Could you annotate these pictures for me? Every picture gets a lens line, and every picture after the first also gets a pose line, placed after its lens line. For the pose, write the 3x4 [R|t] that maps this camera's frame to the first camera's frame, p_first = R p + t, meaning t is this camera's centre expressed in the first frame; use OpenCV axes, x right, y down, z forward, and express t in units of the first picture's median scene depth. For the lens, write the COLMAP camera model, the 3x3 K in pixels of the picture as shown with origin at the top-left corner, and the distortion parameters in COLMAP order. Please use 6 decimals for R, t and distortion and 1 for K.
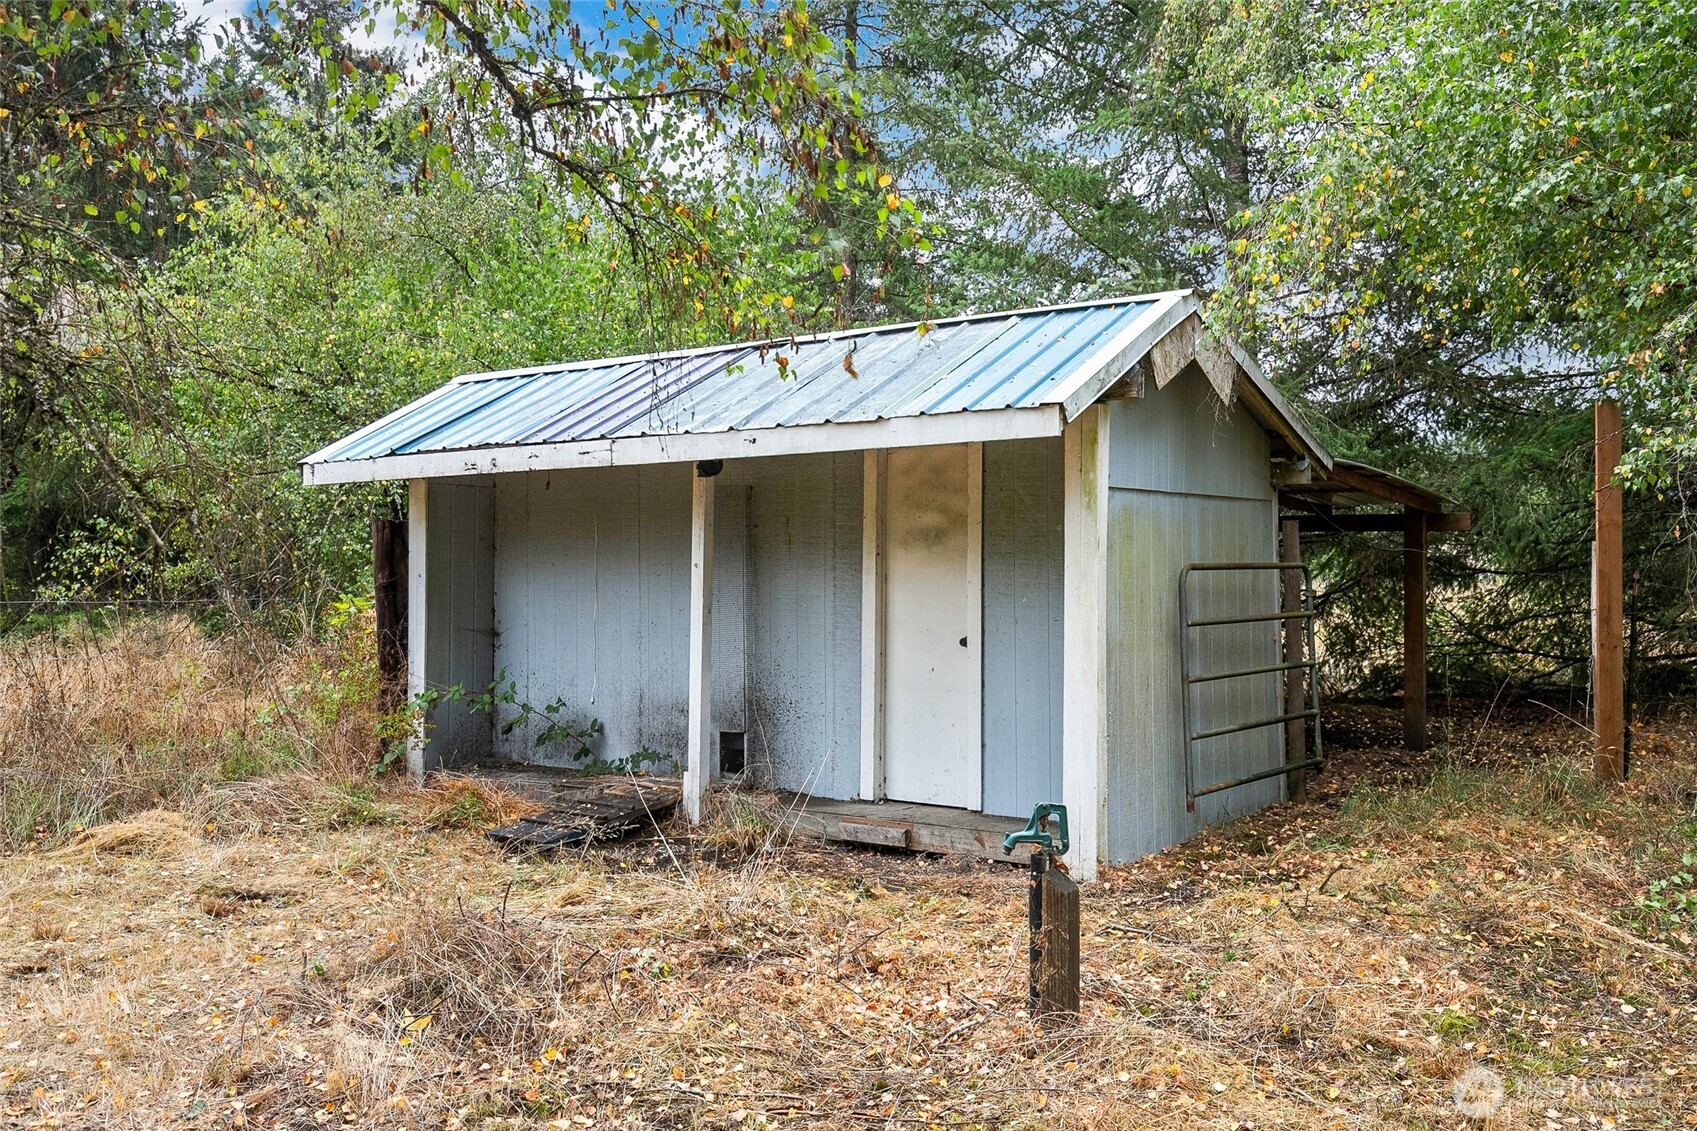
lens RADIAL K [[1508.8, 0, 845.7], [0, 1508.8, 563.1], [0, 0, 1]] dist [0.012881, 0.001309]
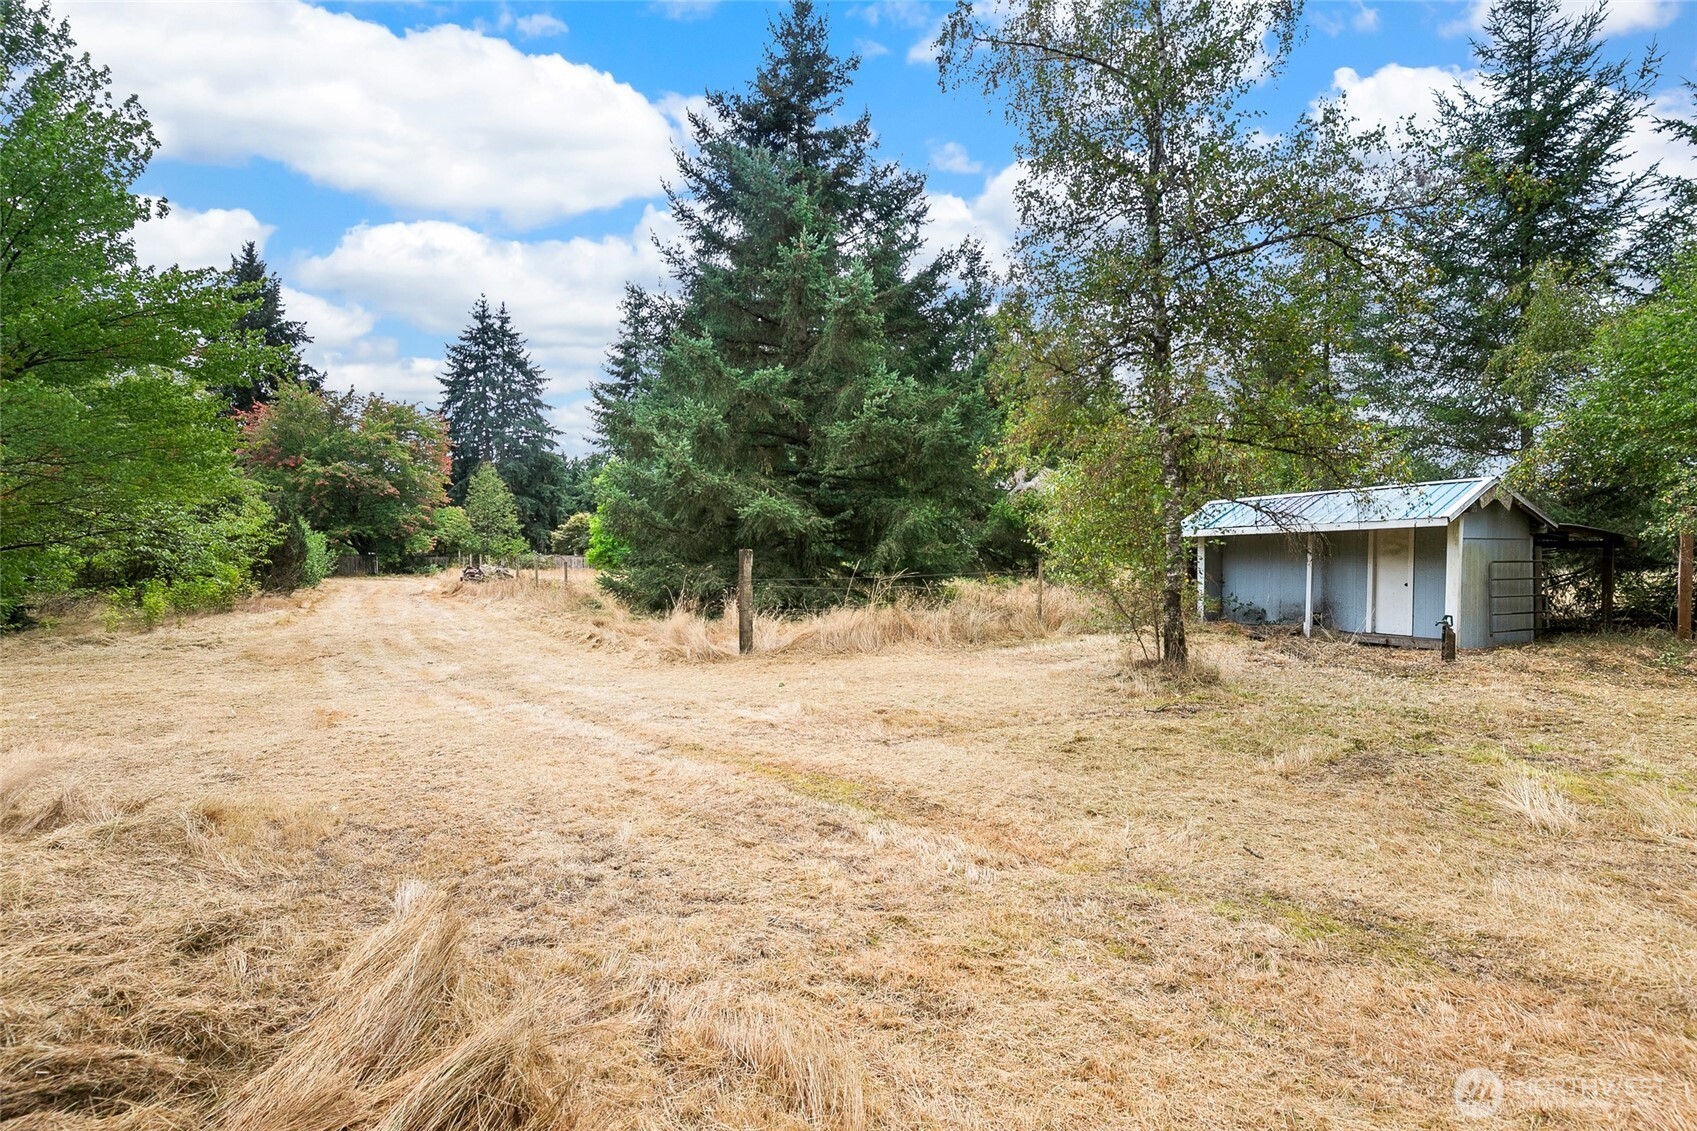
lens RADIAL K [[782.8, 0, 859.7], [0, 782.8, 583.0], [0, 0, 1]] dist [-0.006001, 0.001330]
pose [[0.891140, 0.013173, -0.453537, -0.219192], [0.001308, 0.999500, 0.031602, -0.006727], [0.453727, -0.028755, 0.890677, -1.090416]]
